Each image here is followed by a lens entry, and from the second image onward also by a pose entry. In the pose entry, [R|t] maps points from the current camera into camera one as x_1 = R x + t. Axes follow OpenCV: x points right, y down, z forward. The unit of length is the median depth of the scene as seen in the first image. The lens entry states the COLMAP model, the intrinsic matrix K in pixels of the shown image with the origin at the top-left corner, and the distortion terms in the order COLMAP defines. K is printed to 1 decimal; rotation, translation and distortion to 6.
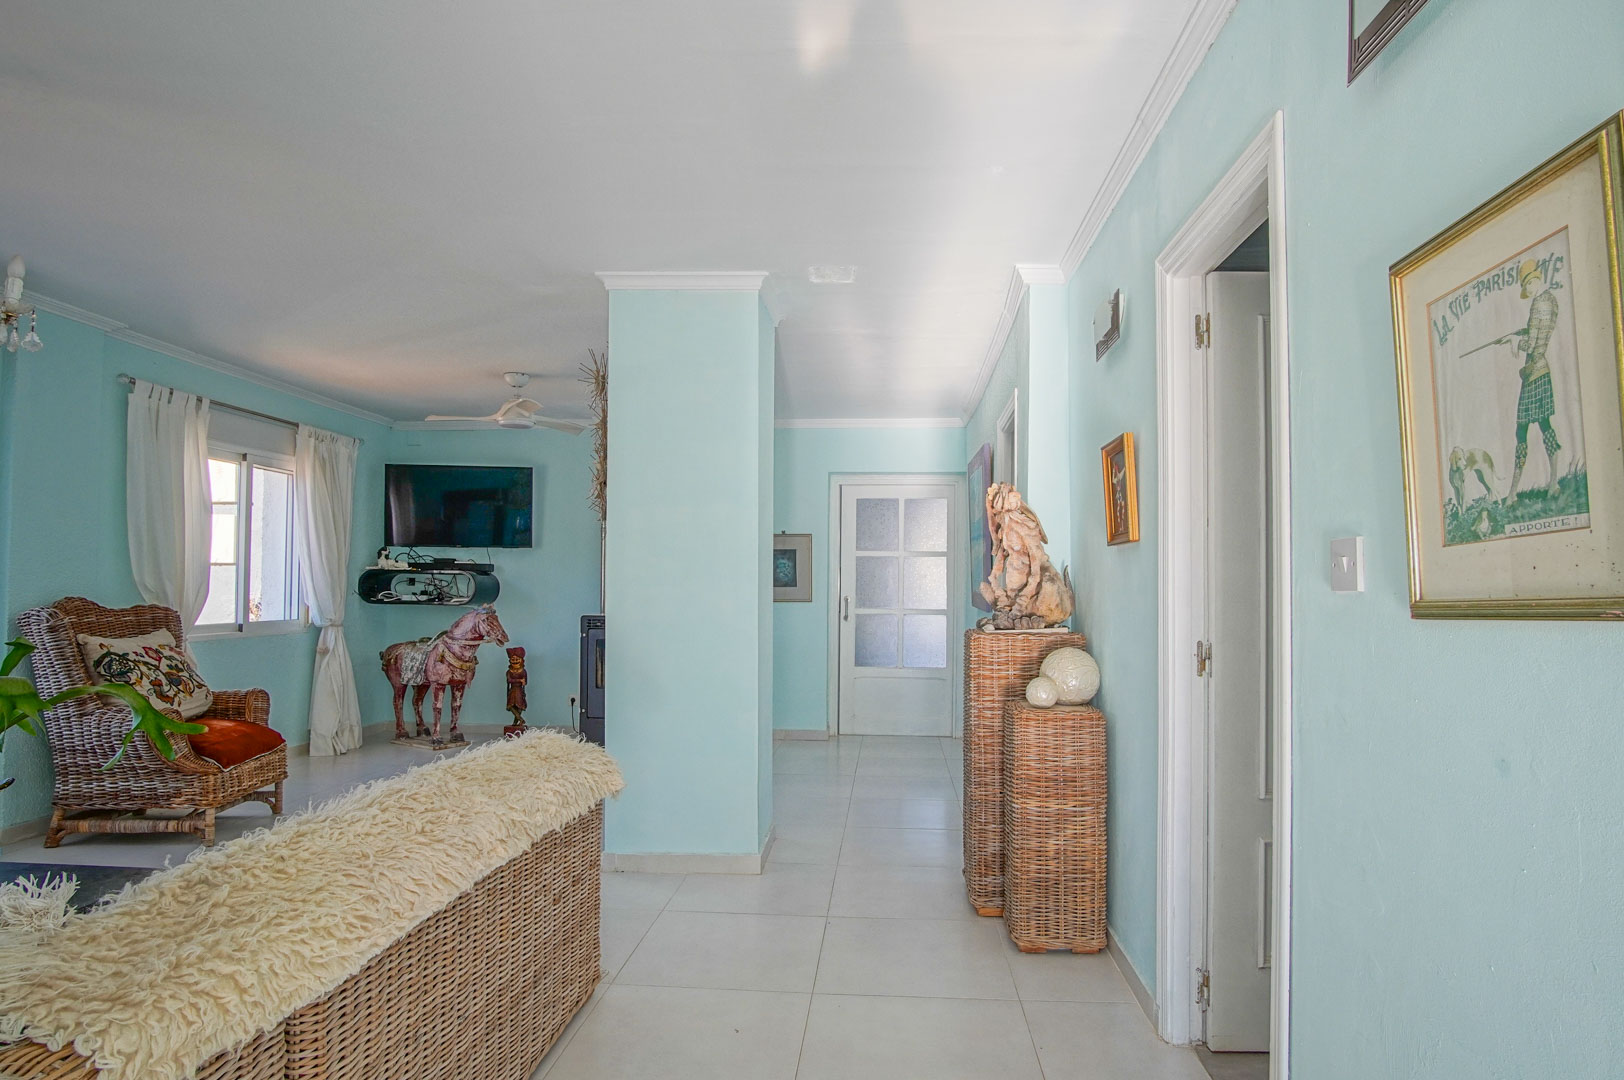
lens RADIAL K [[886.9, 0, 834.5], [0, 886.9, 561.5], [0, 0, 1]] dist [-0.024221, 0.003355]
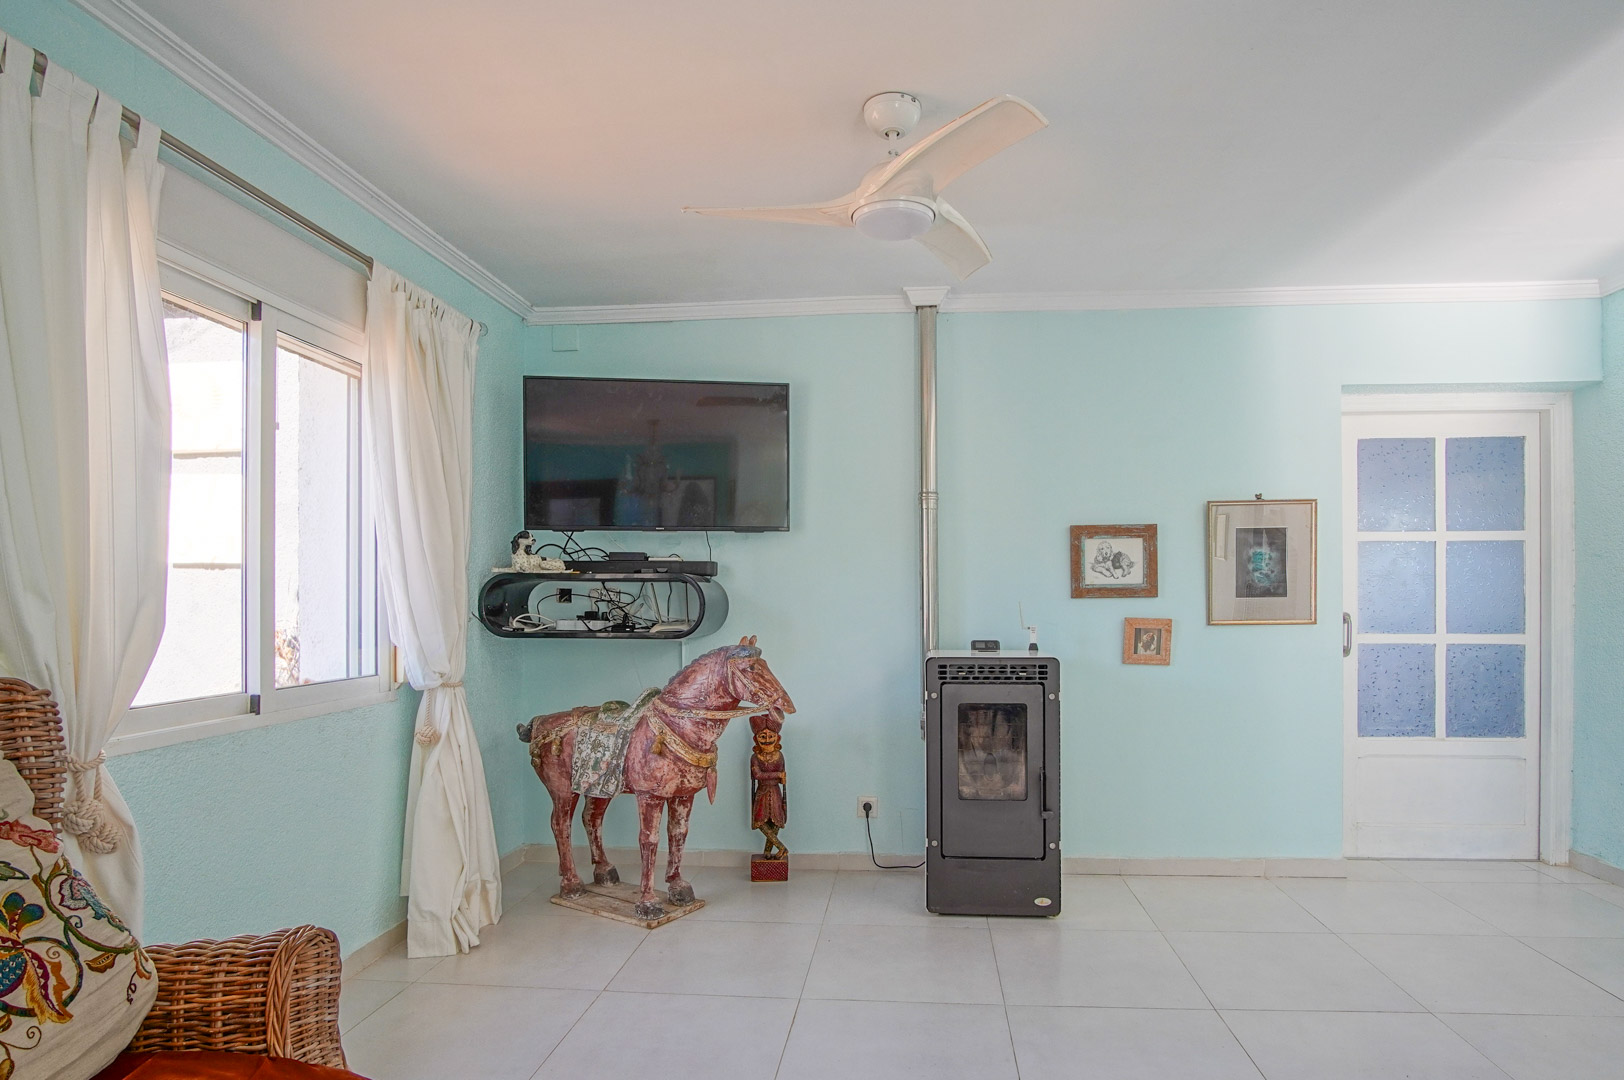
lens RADIAL K [[898.0, 0, 866.4], [0, 898.0, 588.6], [0, 0, 1]] dist [-0.030335, 0.007765]
pose [[0.999938, -0.010775, -0.002653, -0.318839], [0.010820, 0.999785, 0.017665, 0.011773], [0.002463, -0.017693, 0.999840, 0.482345]]
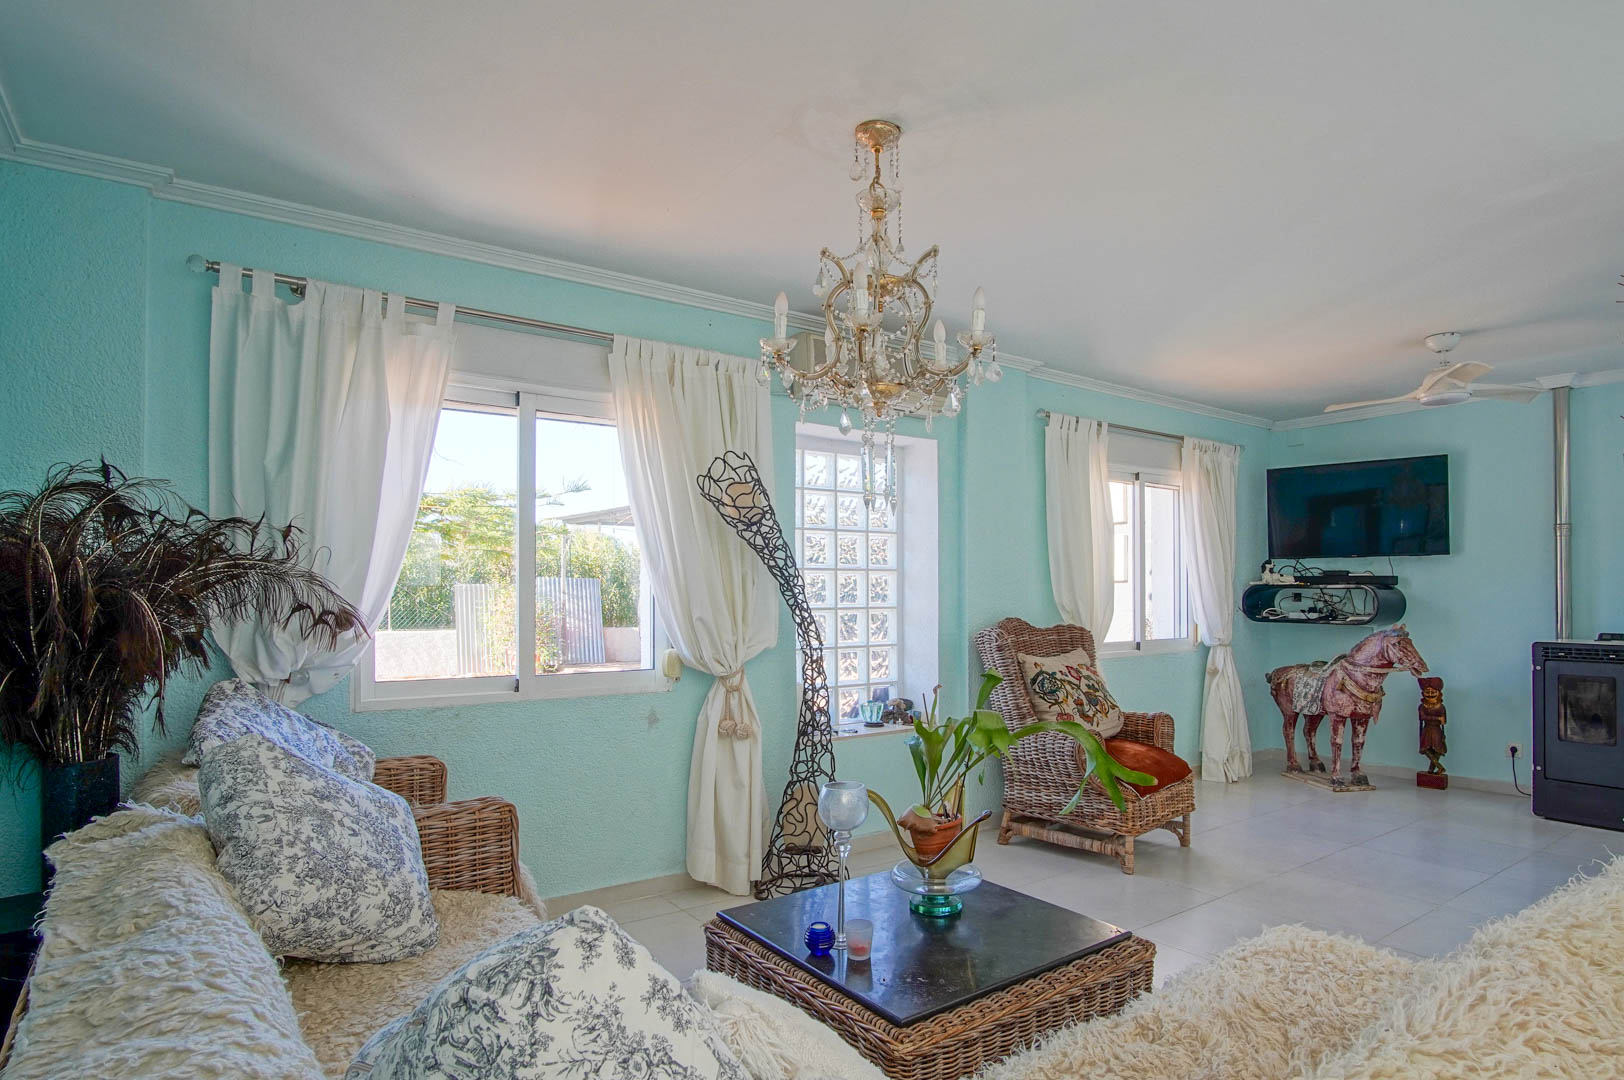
lens RADIAL K [[898.0, 0, 866.4], [0, 898.0, 588.6], [0, 0, 1]] dist [-0.030335, 0.007765]
pose [[0.656561, -0.011737, -0.754182, -0.089794], [0.028295, 0.999558, 0.009076, -0.007401], [0.753742, -0.027298, 0.656603, 0.077215]]
